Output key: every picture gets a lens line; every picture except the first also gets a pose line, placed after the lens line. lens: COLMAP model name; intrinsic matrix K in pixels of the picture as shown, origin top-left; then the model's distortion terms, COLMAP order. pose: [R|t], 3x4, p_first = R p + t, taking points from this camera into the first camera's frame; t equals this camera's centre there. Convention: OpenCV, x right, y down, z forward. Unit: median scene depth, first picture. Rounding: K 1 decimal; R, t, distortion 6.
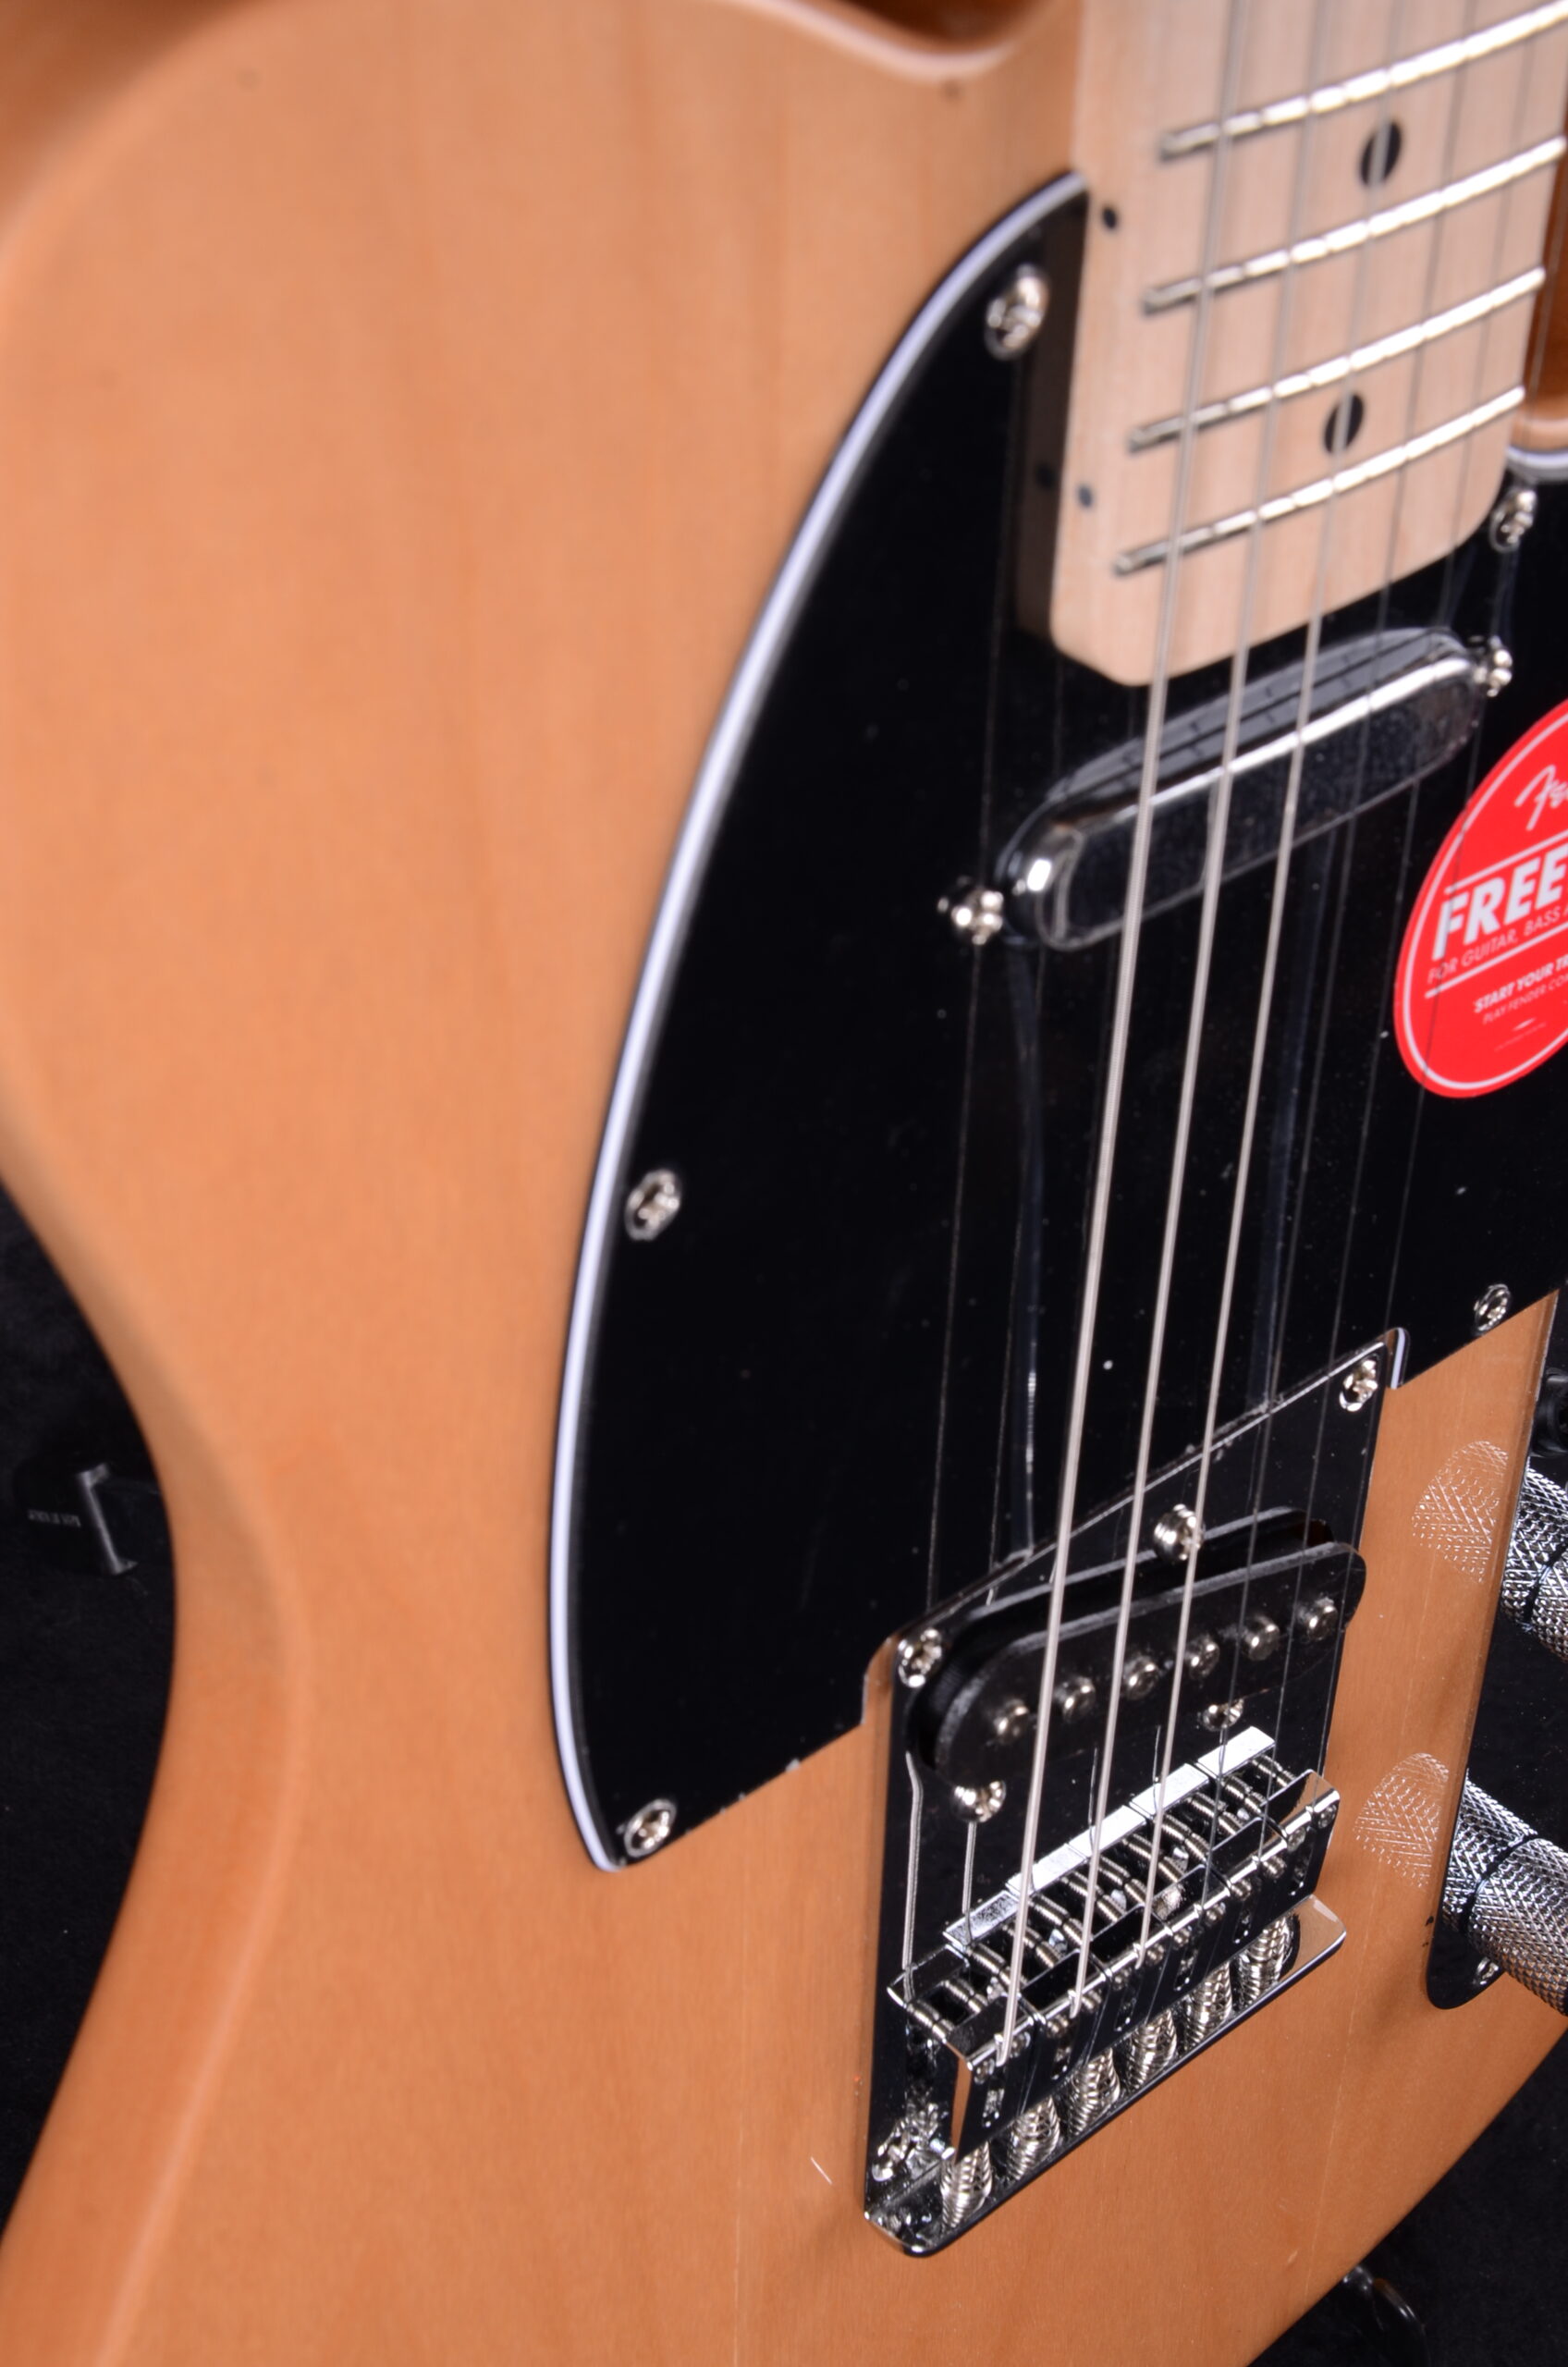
lens RADIAL K [[3580.8, 0, 784.0], [0, 3580.8, 1174.0], [0, 0, 1]] dist [0.131663, 0.000000]
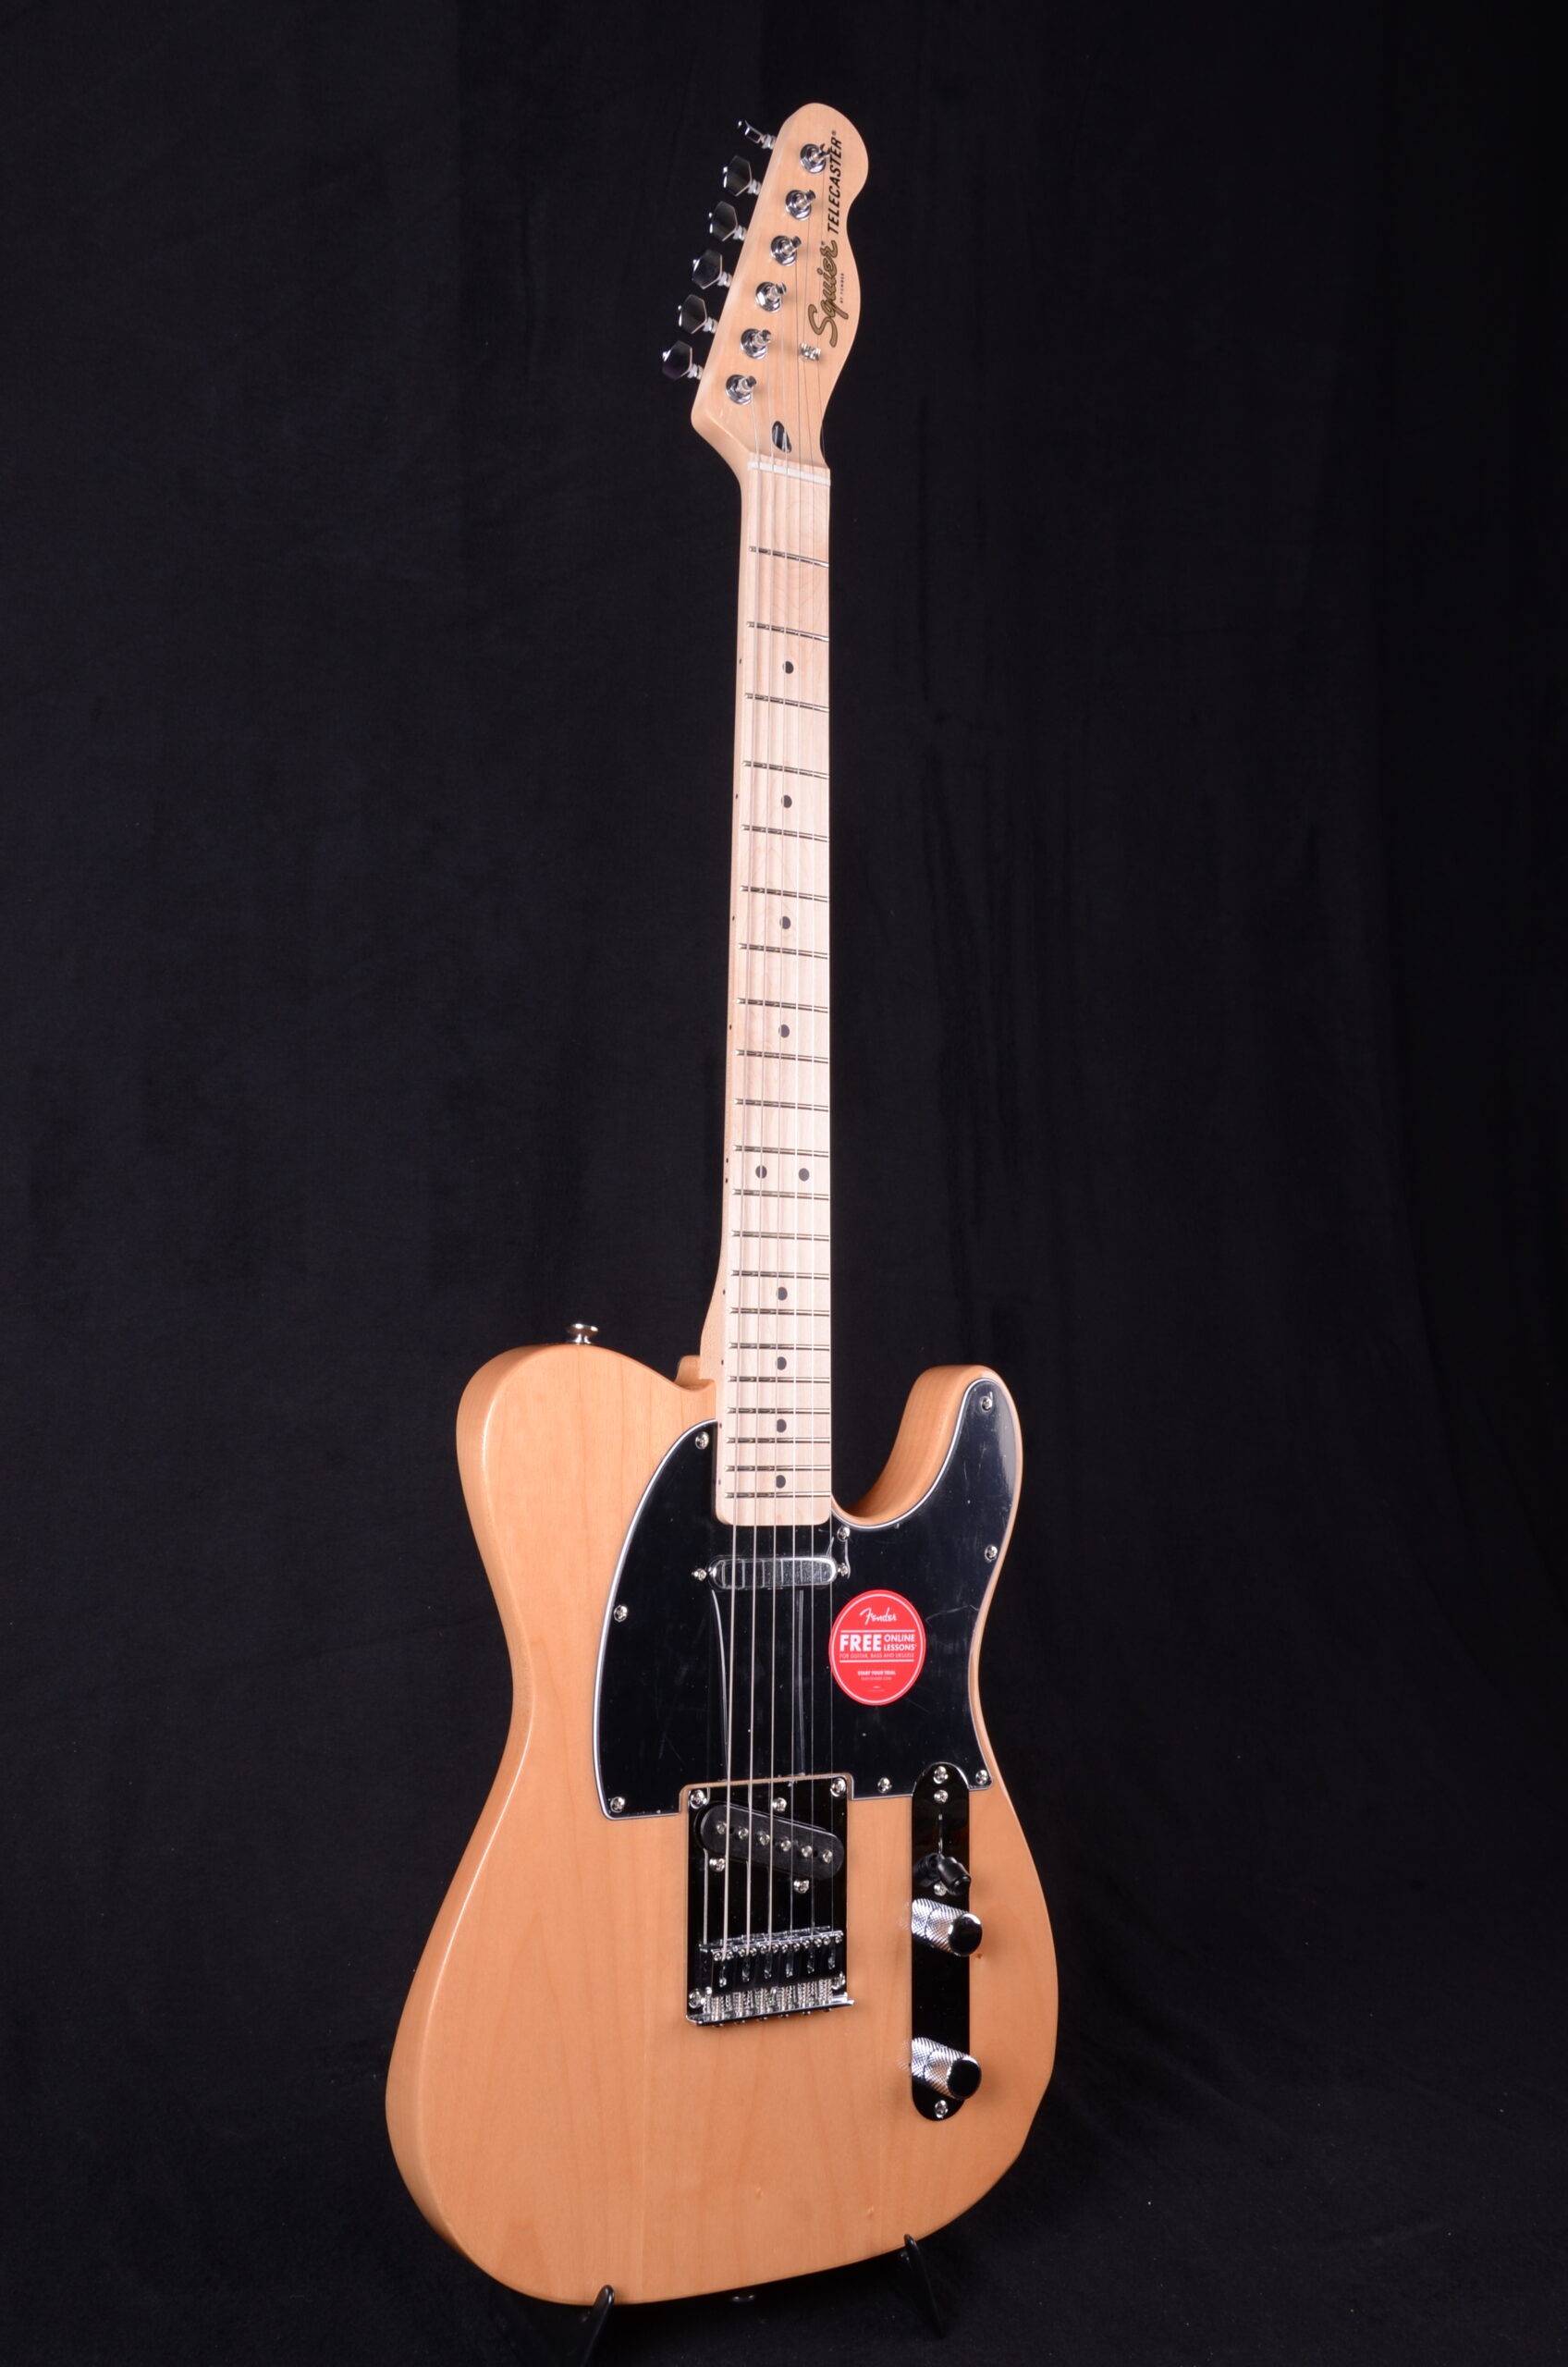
lens RADIAL K [[2495.0, 0, 792.7], [0, 2495.0, 1227.3], [0, 0, 1]] dist [0.007939, 0.000000]
pose [[0.983400, -0.028999, -0.179116, 0.654008], [-0.096294, 0.753260, -0.650635, 1.441468], [0.153789, 0.657083, 0.737964, -1.434712]]
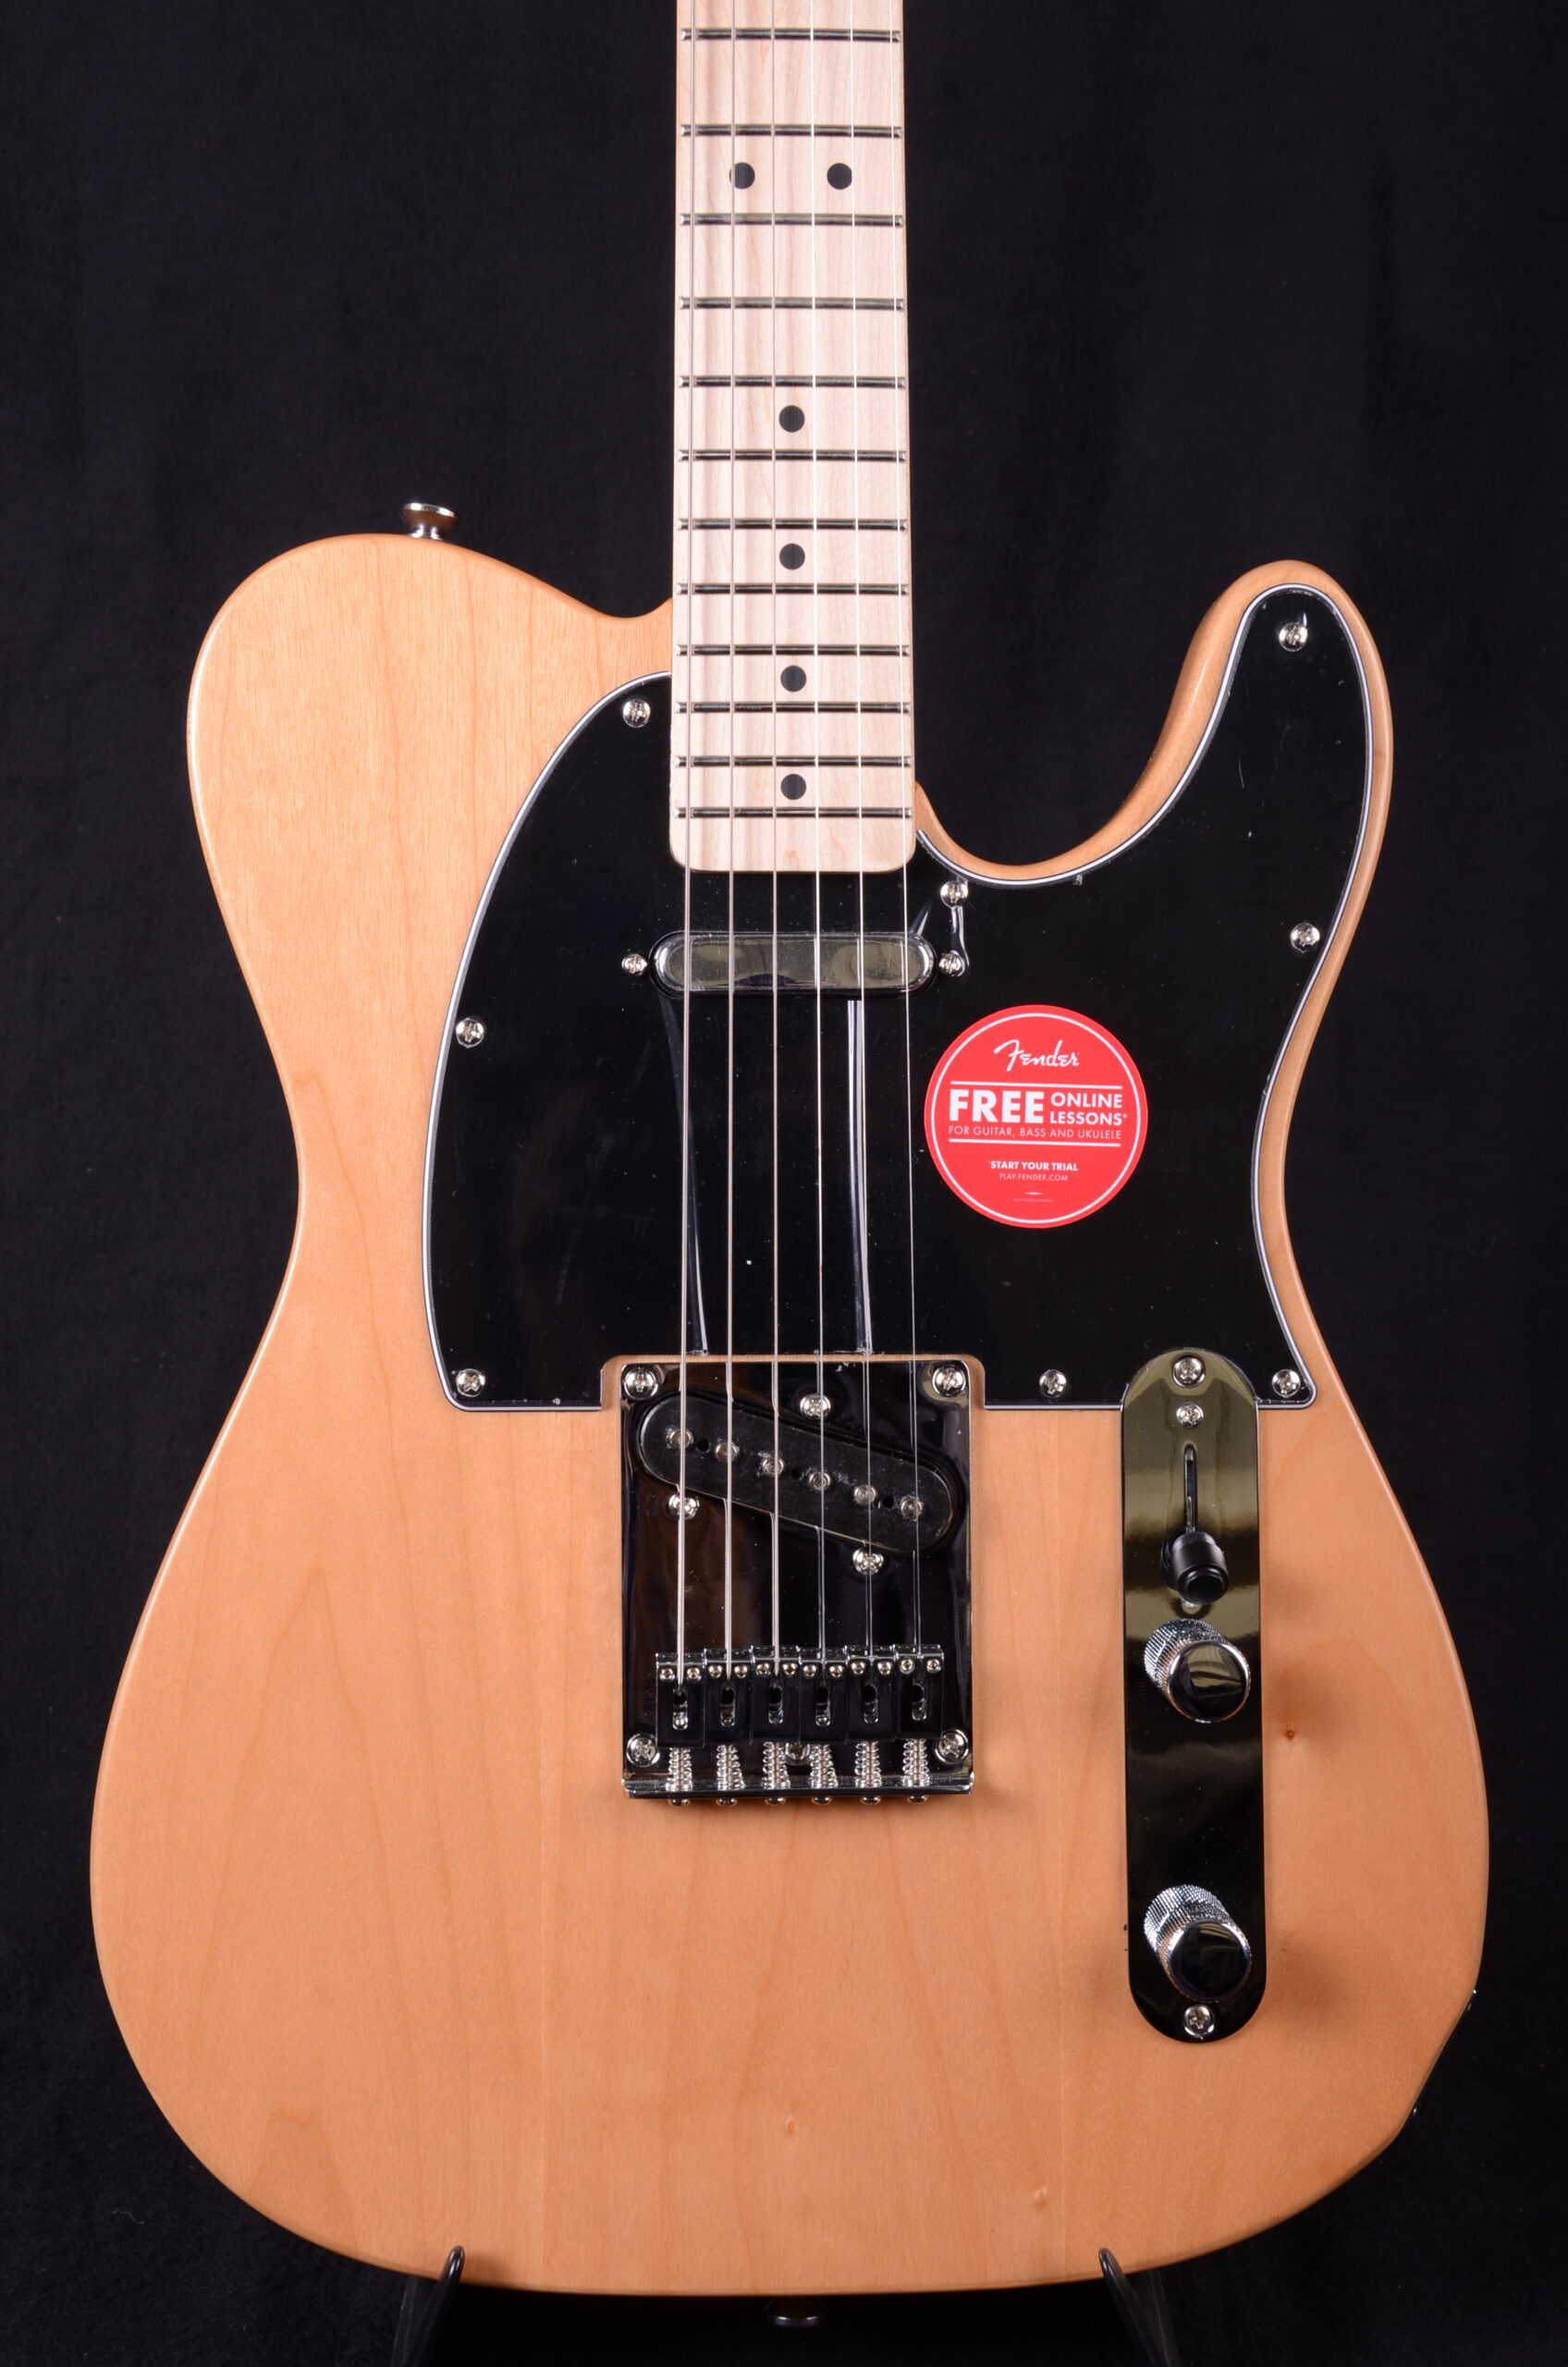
lens RADIAL K [[3677.1, 0, 803.1], [0, 3677.1, 1223.9], [0, 0, 1]] dist [0.148420, 0.000000]
pose [[0.775084, -0.017010, -0.631629, 1.485775], [-0.361042, 0.808453, -0.464814, 1.031506], [0.518549, 0.588315, 0.620478, -0.353466]]
